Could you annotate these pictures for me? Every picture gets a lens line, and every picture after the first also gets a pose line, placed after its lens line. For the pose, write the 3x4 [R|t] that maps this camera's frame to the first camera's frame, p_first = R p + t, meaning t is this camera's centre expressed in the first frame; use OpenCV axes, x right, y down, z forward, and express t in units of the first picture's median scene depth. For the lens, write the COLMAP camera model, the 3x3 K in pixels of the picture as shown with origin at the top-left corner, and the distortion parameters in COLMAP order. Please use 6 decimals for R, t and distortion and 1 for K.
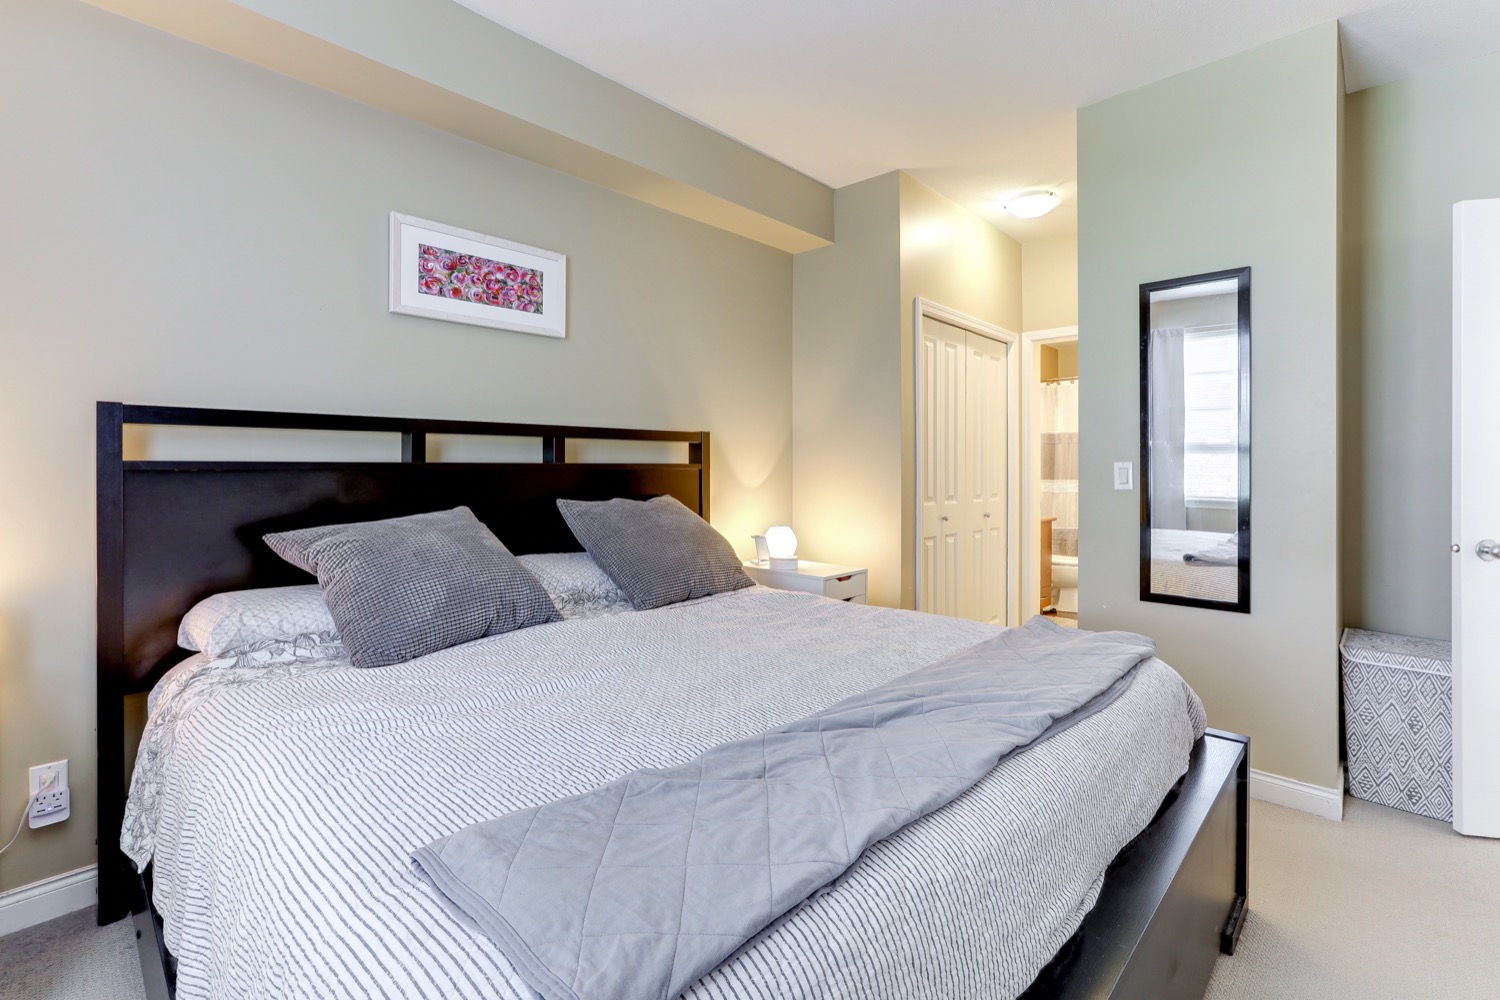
lens RADIAL K [[688.0, 0, 754.4], [0, 688.0, 490.9], [0, 0, 1]] dist [-0.036442, 0.019806]
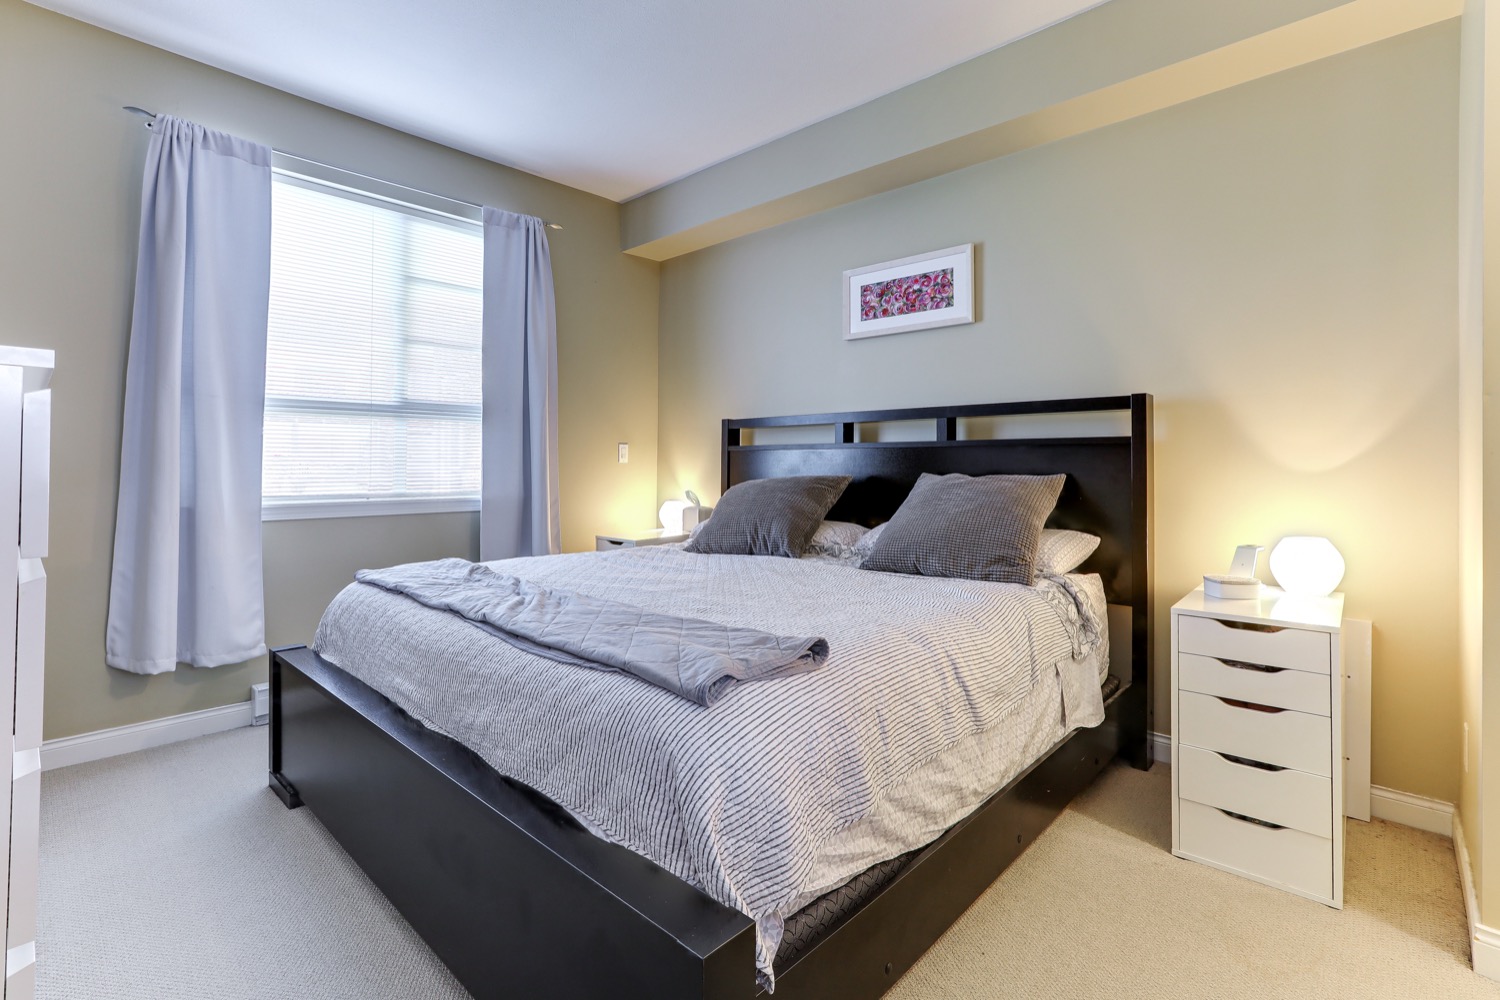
lens RADIAL K [[698.0, 0, 754.4], [0, 698.0, 468.3], [0, 0, 1]] dist [-0.047198, 0.026977]
pose [[0.019946, 0.017165, -0.999654, 0.844537], [-0.019111, 0.999676, 0.016784, -0.009089], [0.999618, 0.018770, 0.020268, 0.688746]]
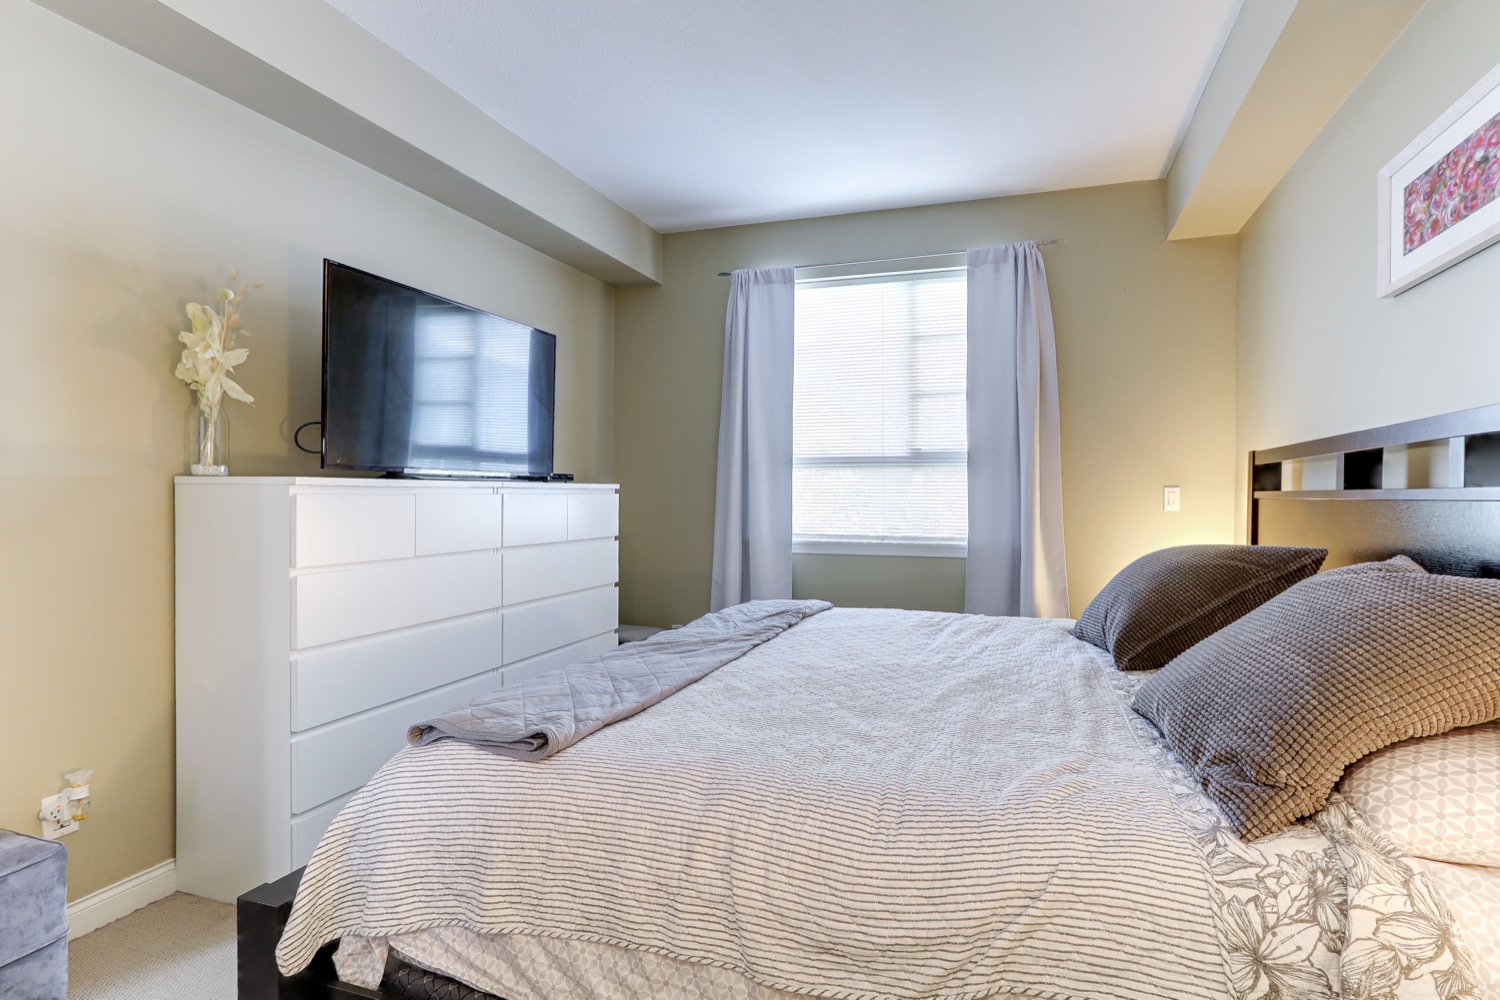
lens RADIAL K [[692.9, 0, 753.7], [0, 692.9, 500.4], [0, 0, 1]] dist [-0.002964, 0.014681]
pose [[-0.895656, 0.015398, -0.444481, 0.415386], [0.001534, 0.999501, 0.031535, -0.051412], [0.444745, 0.027562, -0.895233, 1.240717]]
